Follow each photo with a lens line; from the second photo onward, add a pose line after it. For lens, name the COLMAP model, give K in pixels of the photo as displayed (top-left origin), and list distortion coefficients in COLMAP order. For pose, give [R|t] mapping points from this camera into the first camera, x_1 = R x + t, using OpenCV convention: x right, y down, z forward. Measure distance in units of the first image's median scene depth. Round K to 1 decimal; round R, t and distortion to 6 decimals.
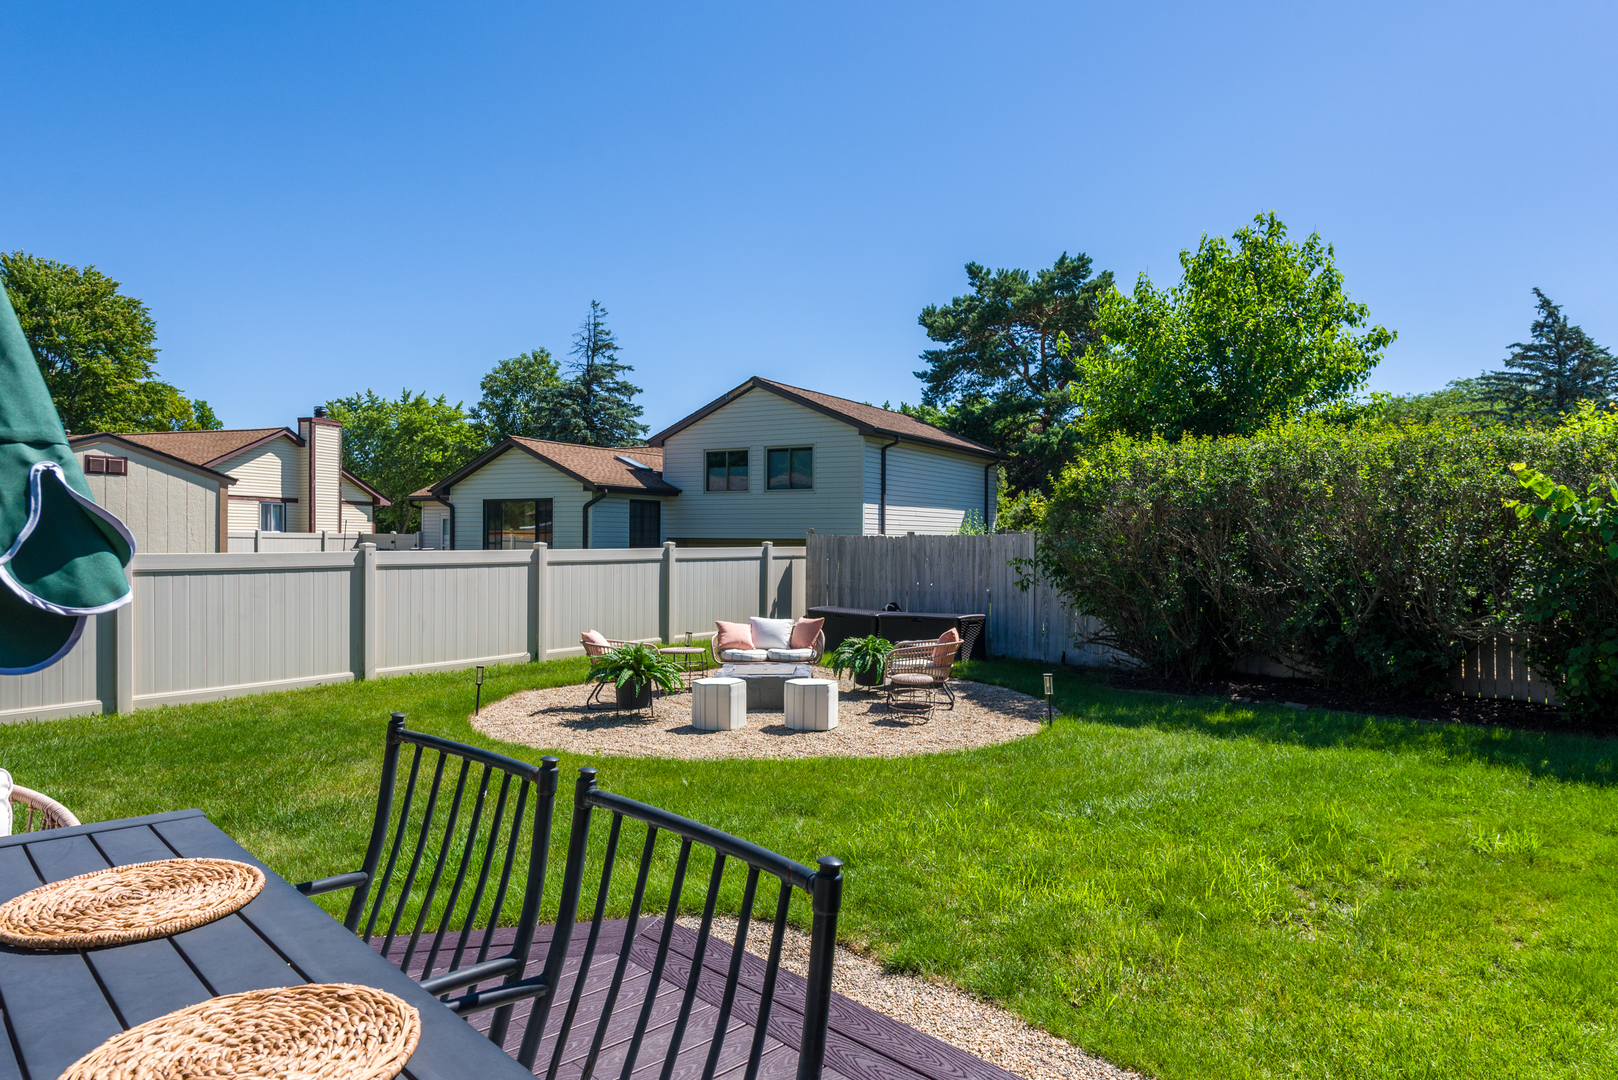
lens RADIAL K [[1026.6, 0, 812.1], [0, 1026.6, 548.0], [0, 0, 1]] dist [0.013786, -0.003036]
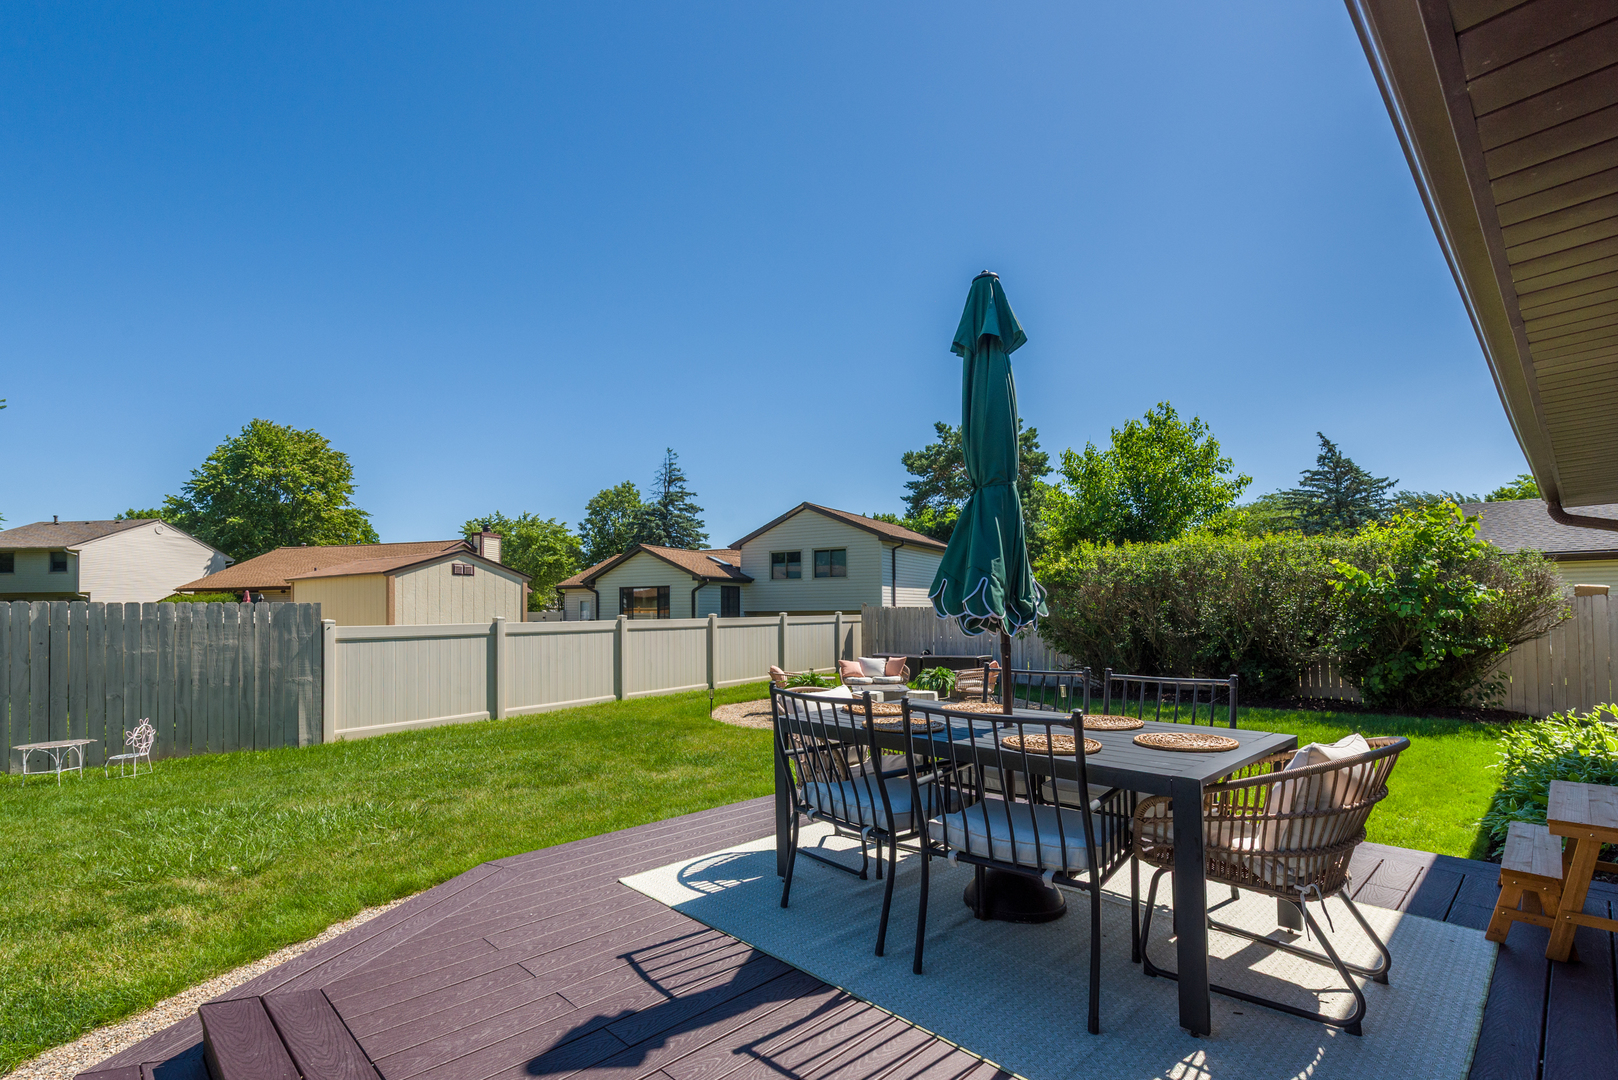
lens RADIAL K [[750.2, 0, 800.4], [0, 750.2, 595.7], [0, 0, 1]] dist [0.012543, 0.000311]
pose [[0.999850, -0.014278, 0.009786, -0.079471], [0.014576, 0.999409, -0.031140, 0.002672], [-0.009335, 0.031278, 0.999467, -0.090395]]
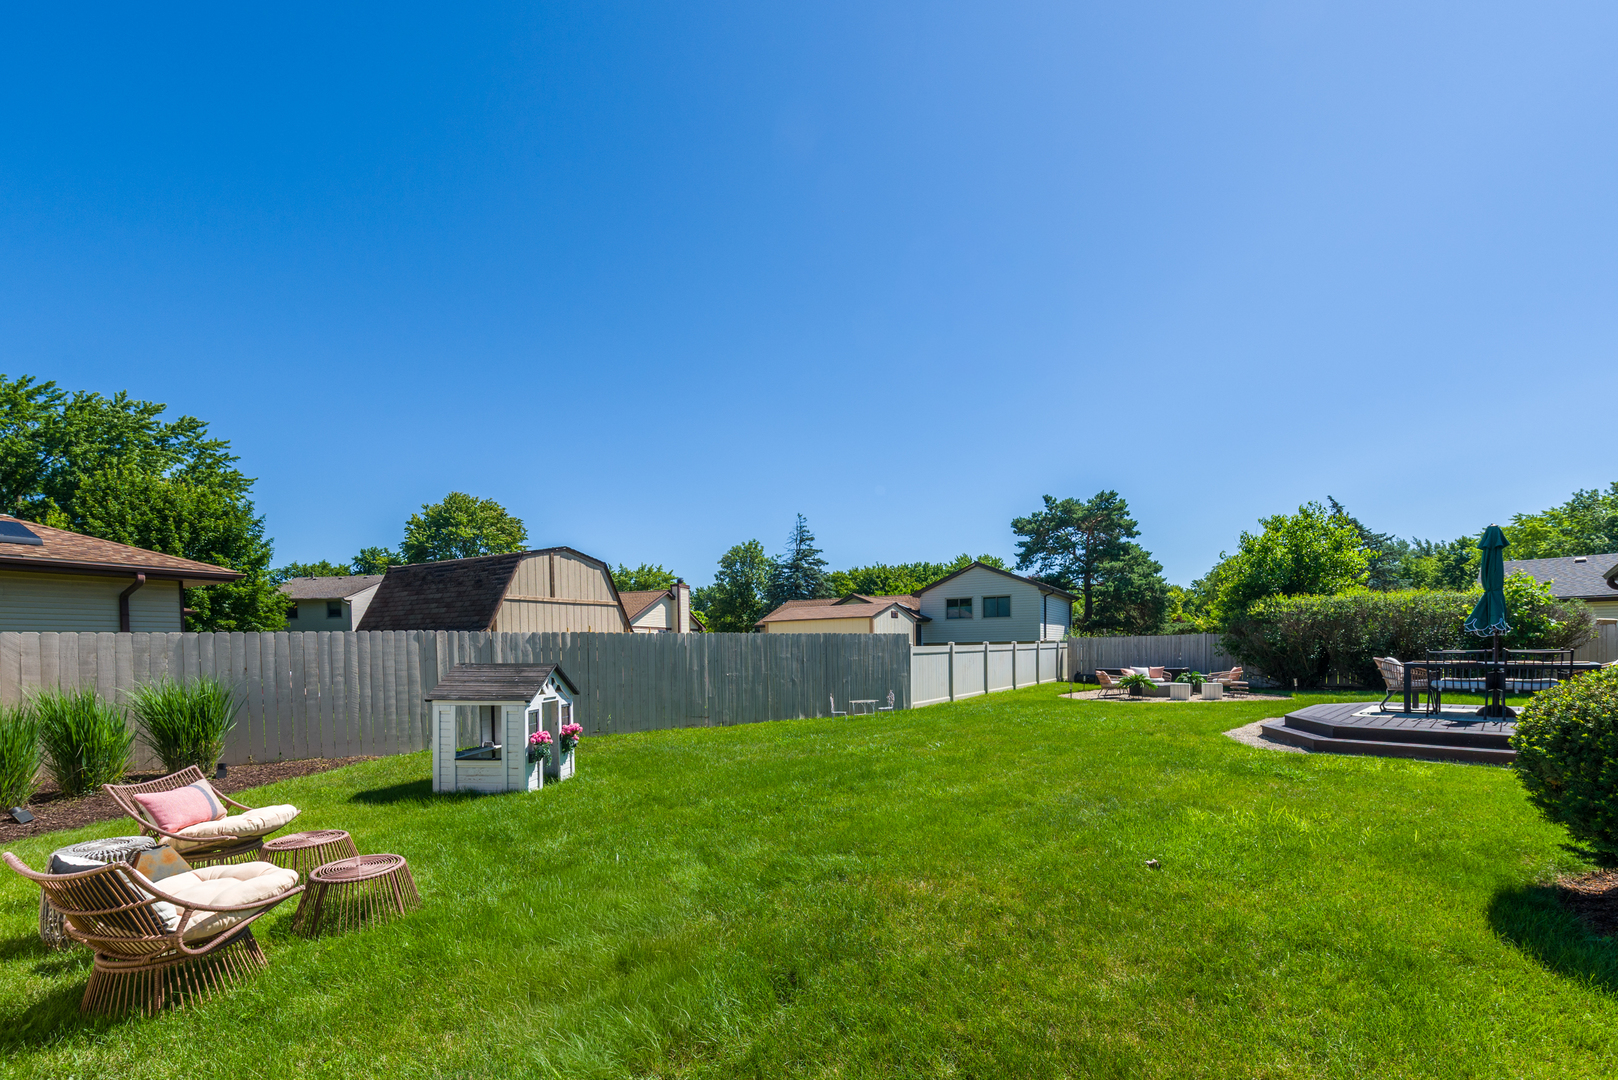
lens RADIAL K [[682.5, 0, 786.9], [0, 682.5, 658.6], [0, 0, 1]] dist [0.005065, 0.000276]
pose [[0.999762, -0.021704, -0.002184, -0.455201], [0.021716, 0.999749, 0.005520, 0.008536], [0.002064, -0.005566, 0.999982, -0.362149]]
